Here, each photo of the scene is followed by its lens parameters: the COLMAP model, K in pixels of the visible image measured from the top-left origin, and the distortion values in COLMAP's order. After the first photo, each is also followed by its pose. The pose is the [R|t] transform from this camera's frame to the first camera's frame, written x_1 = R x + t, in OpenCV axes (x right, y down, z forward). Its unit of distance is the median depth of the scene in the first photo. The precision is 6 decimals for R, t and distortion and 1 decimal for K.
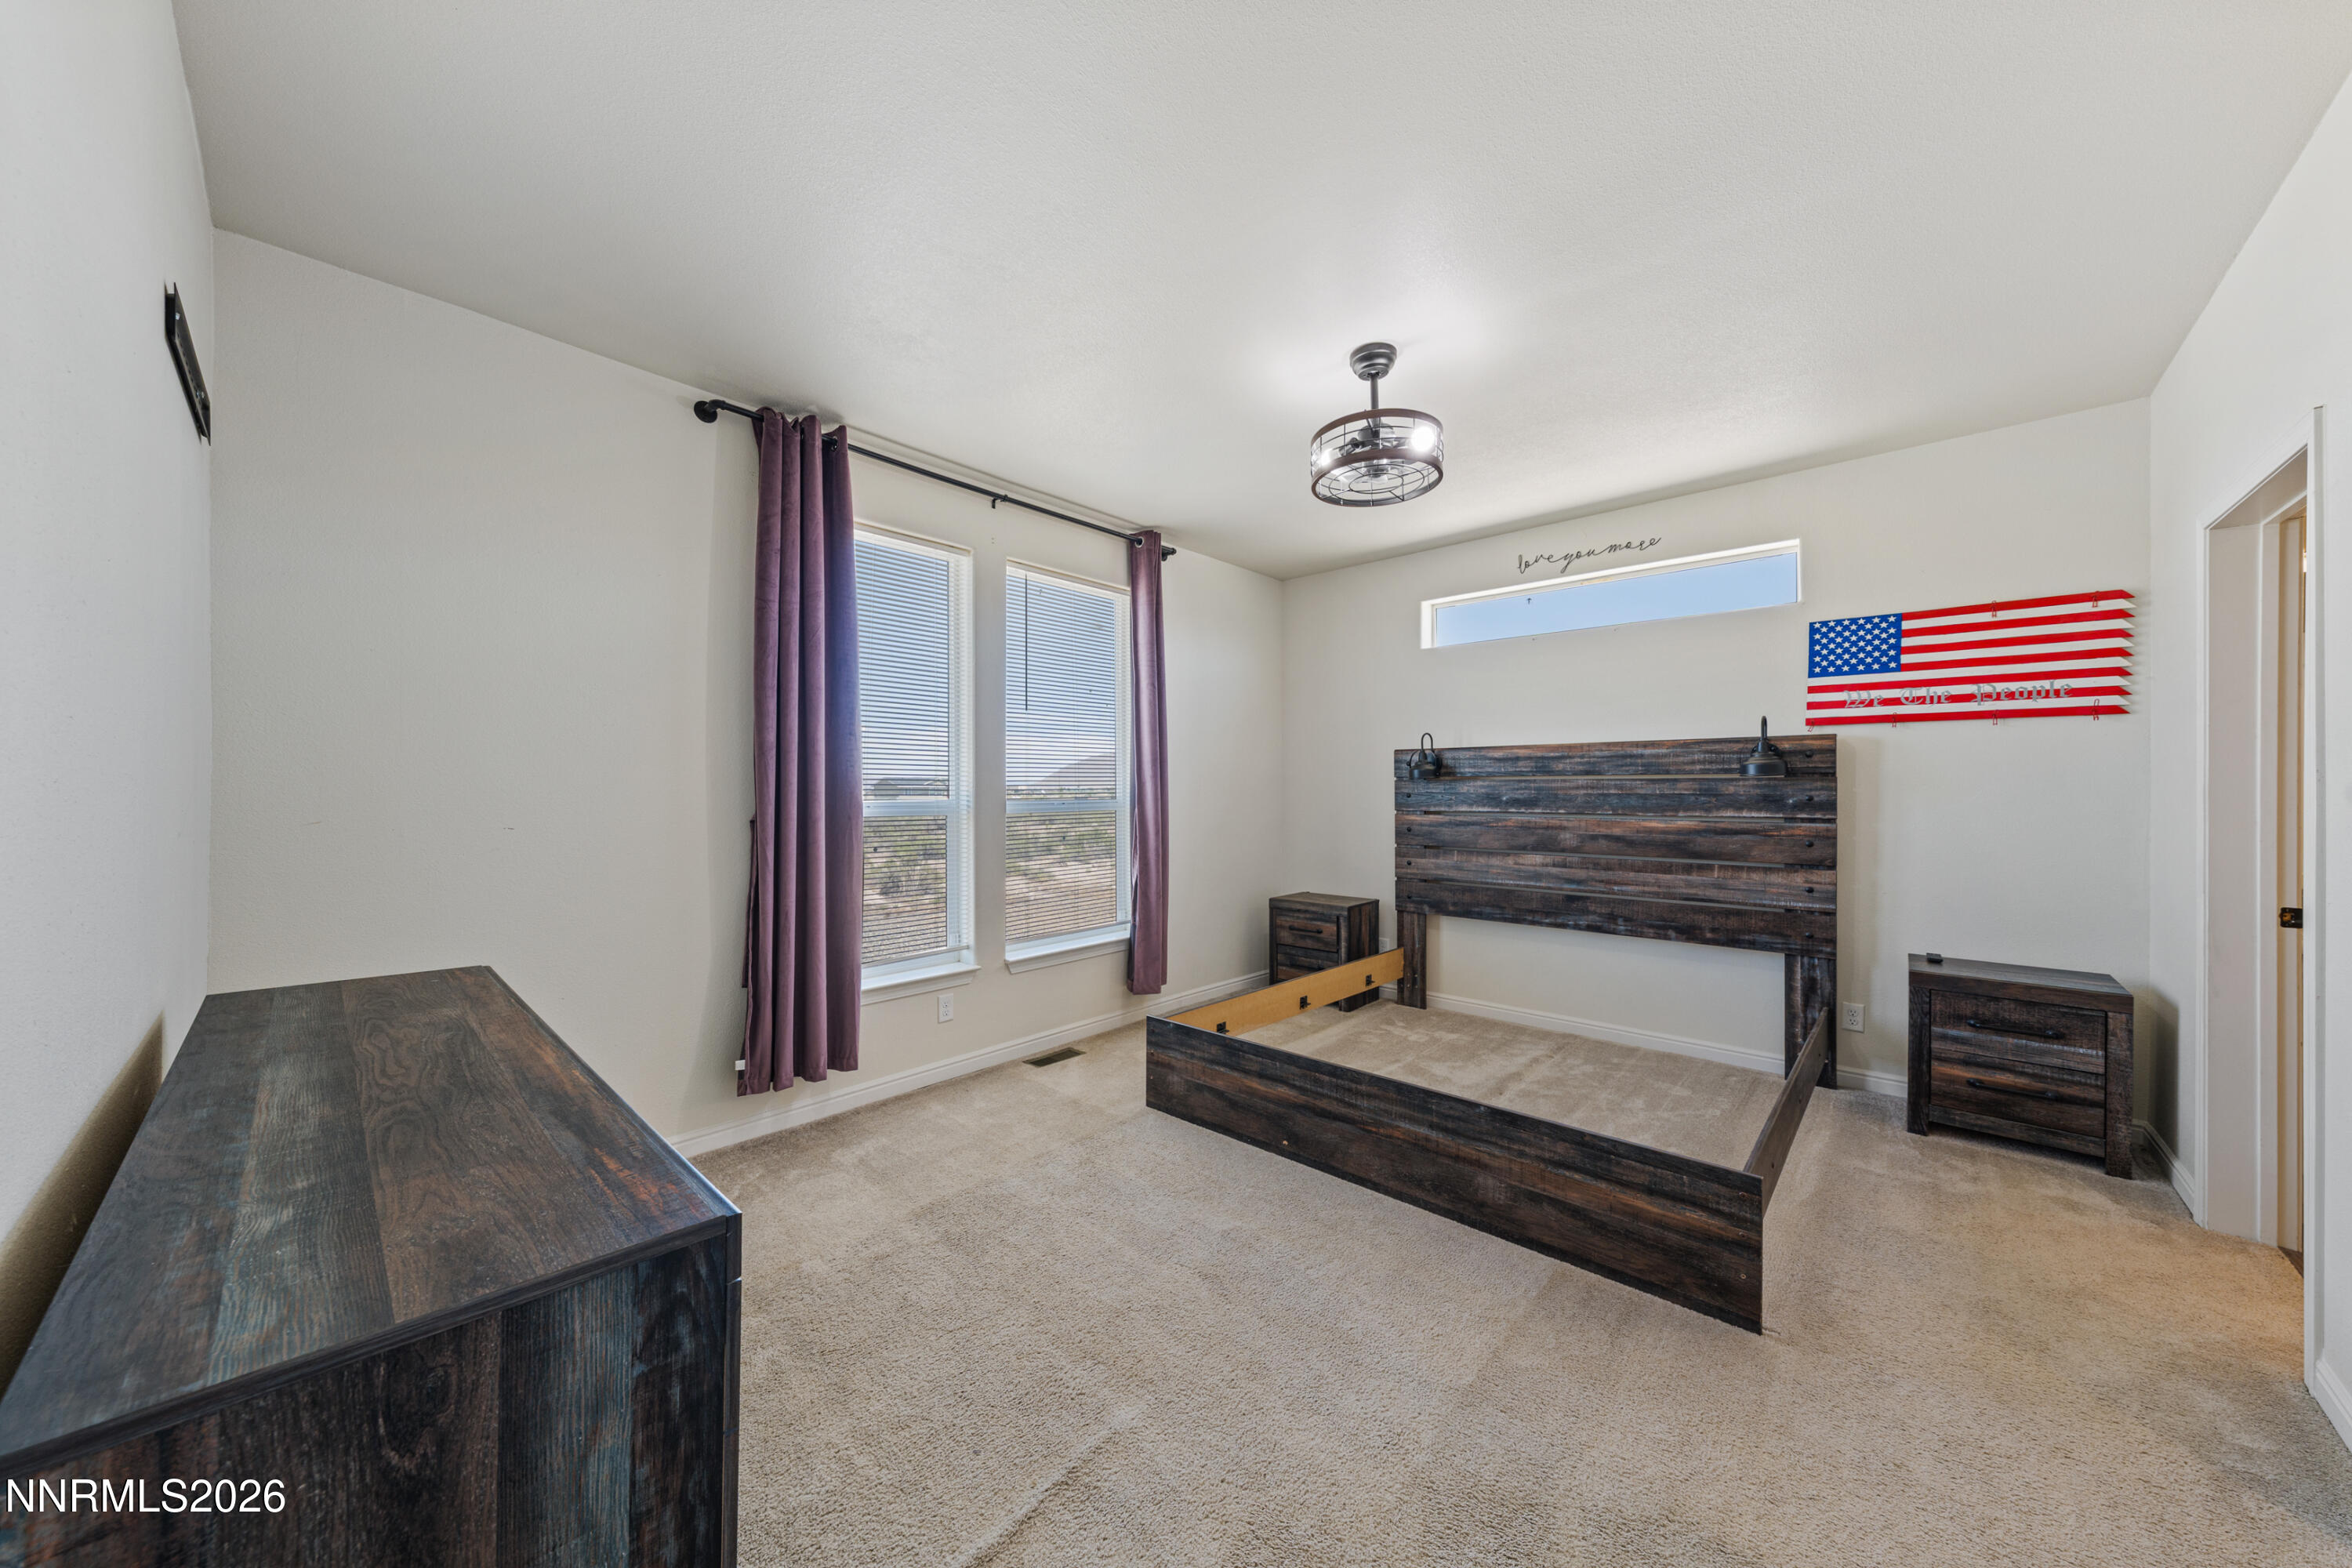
lens RADIAL K [[799.5, 0, 1181.7], [0, 799.5, 790.0], [0, 0, 1]] dist [0.000276, -0.000143]
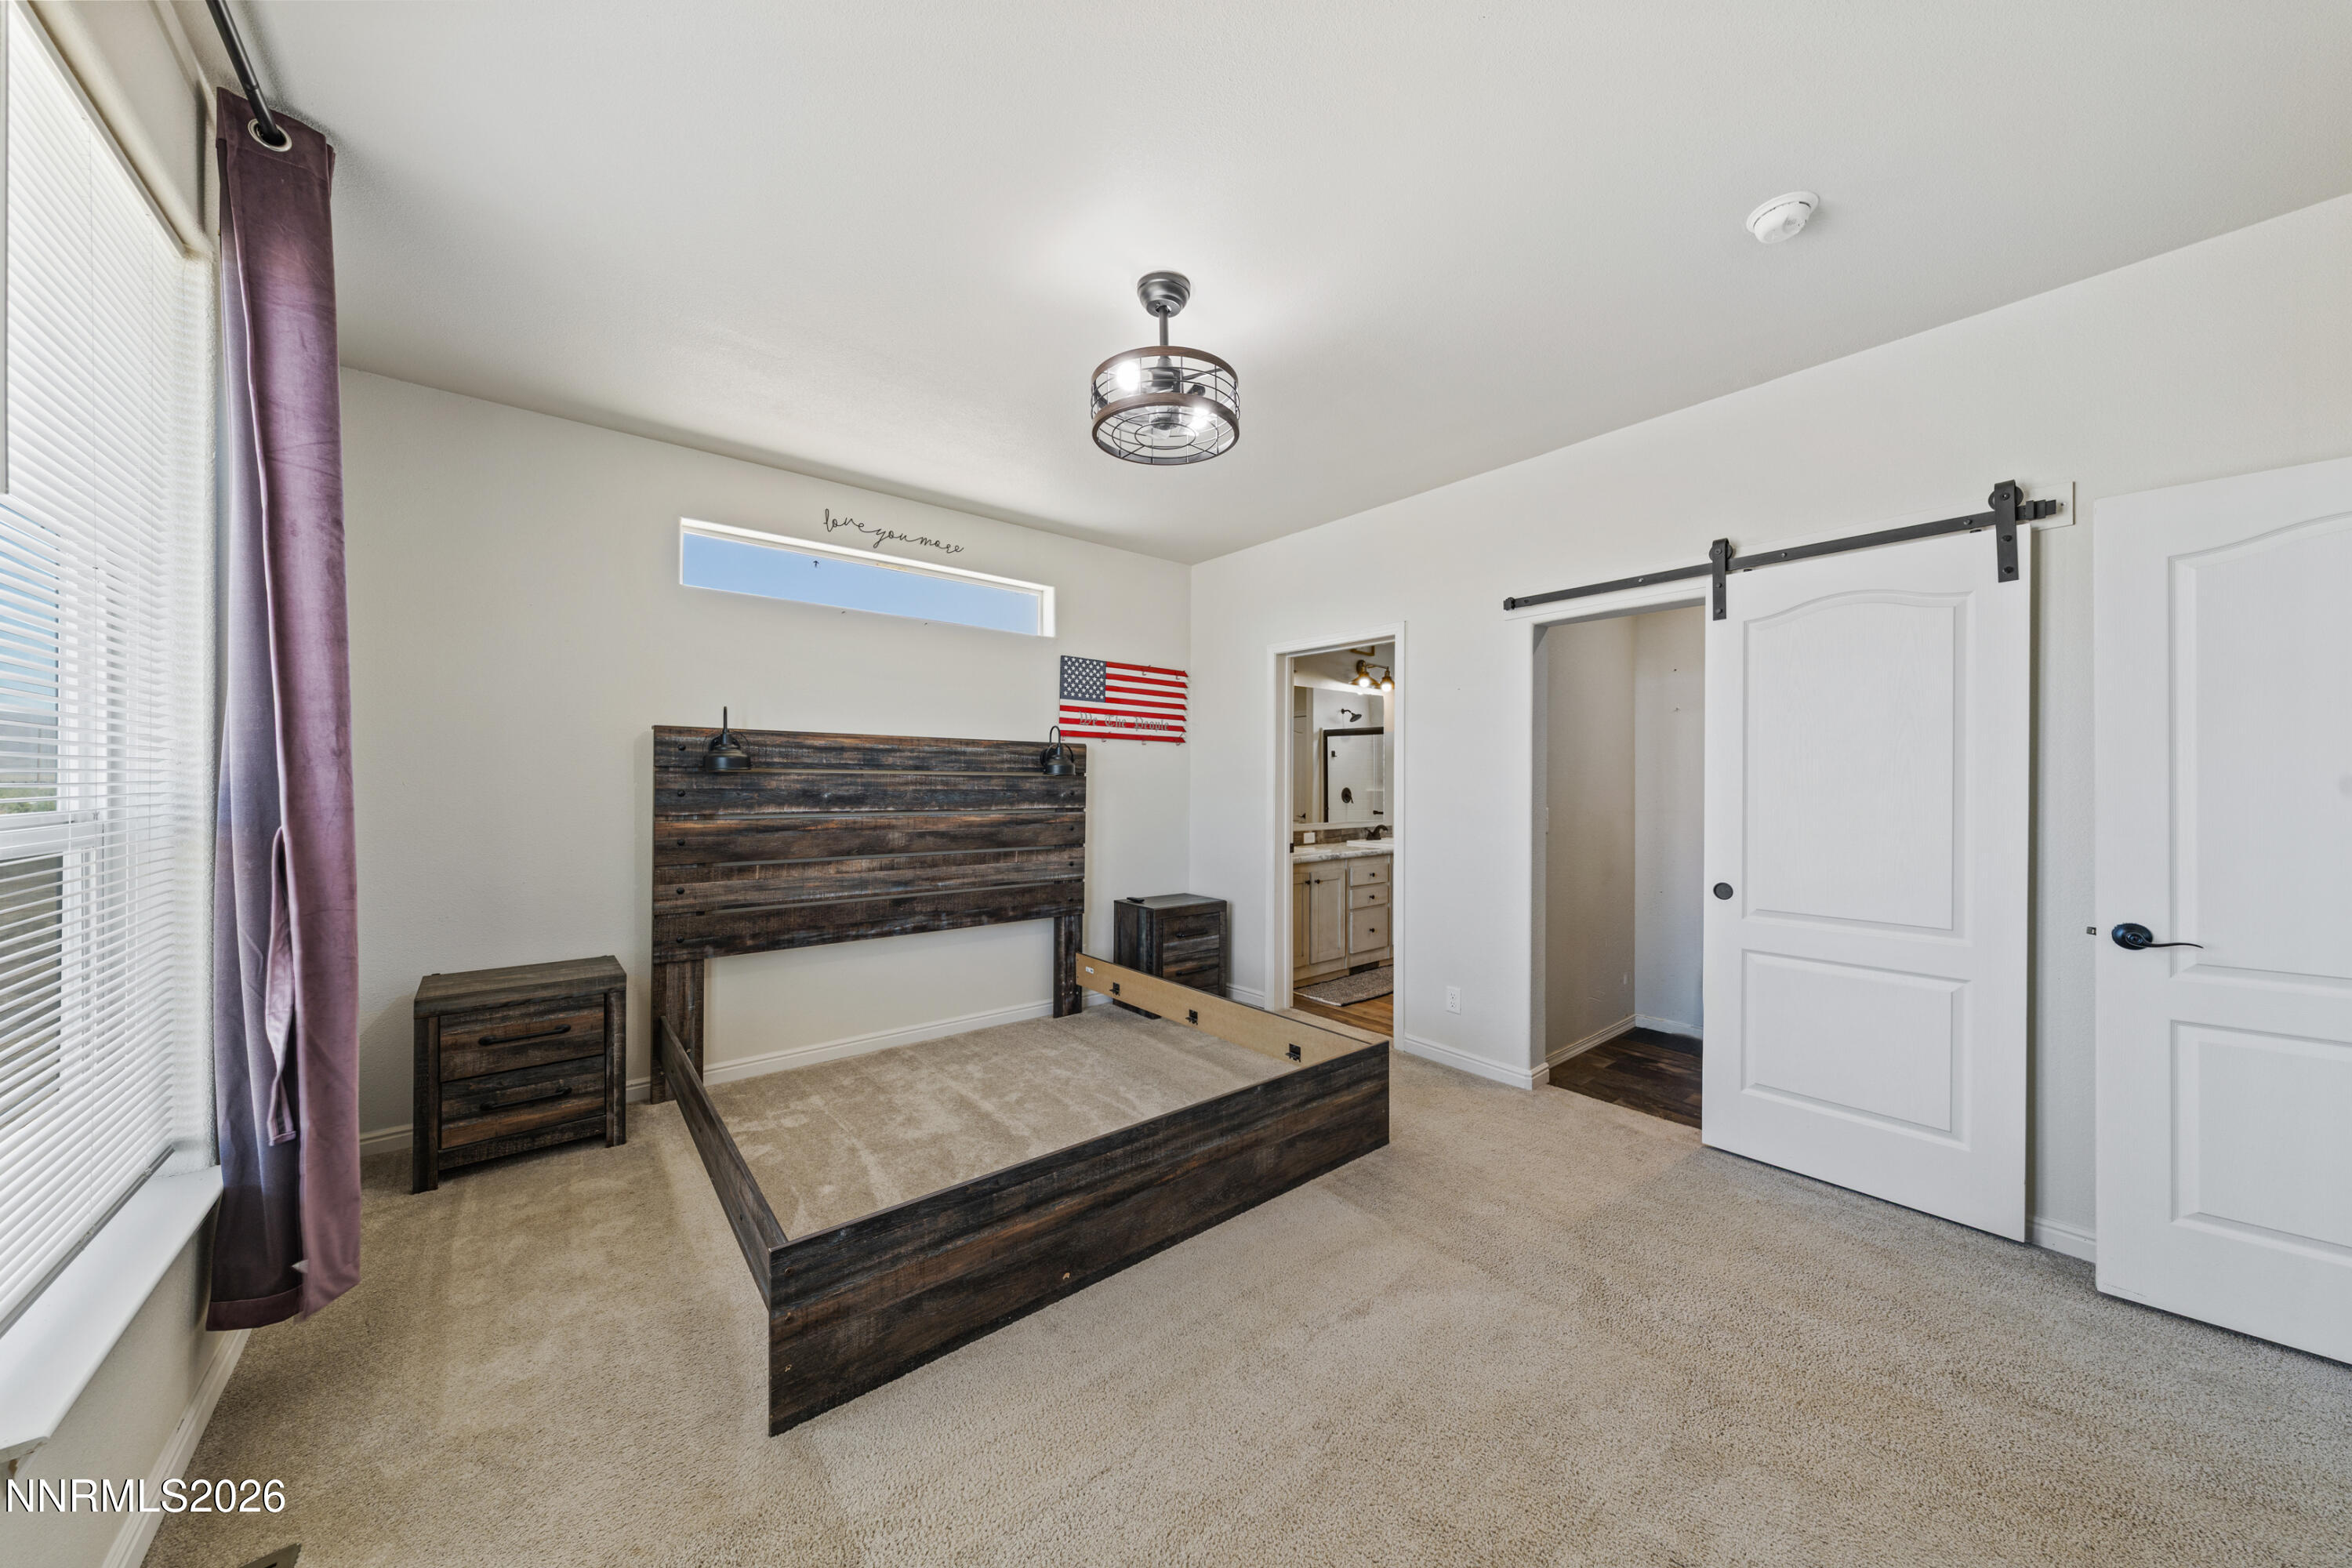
lens RADIAL K [[799.5, 0, 1173.6], [0, 799.5, 784.0], [0, 0, 1]] dist [0.000276, -0.000143]
pose [[0.137977, 0.003469, 0.990429, -0.438016], [-0.001824, 0.999993, -0.003249, 0.000411], [-0.990434, -0.001358, 0.137983, 0.618193]]
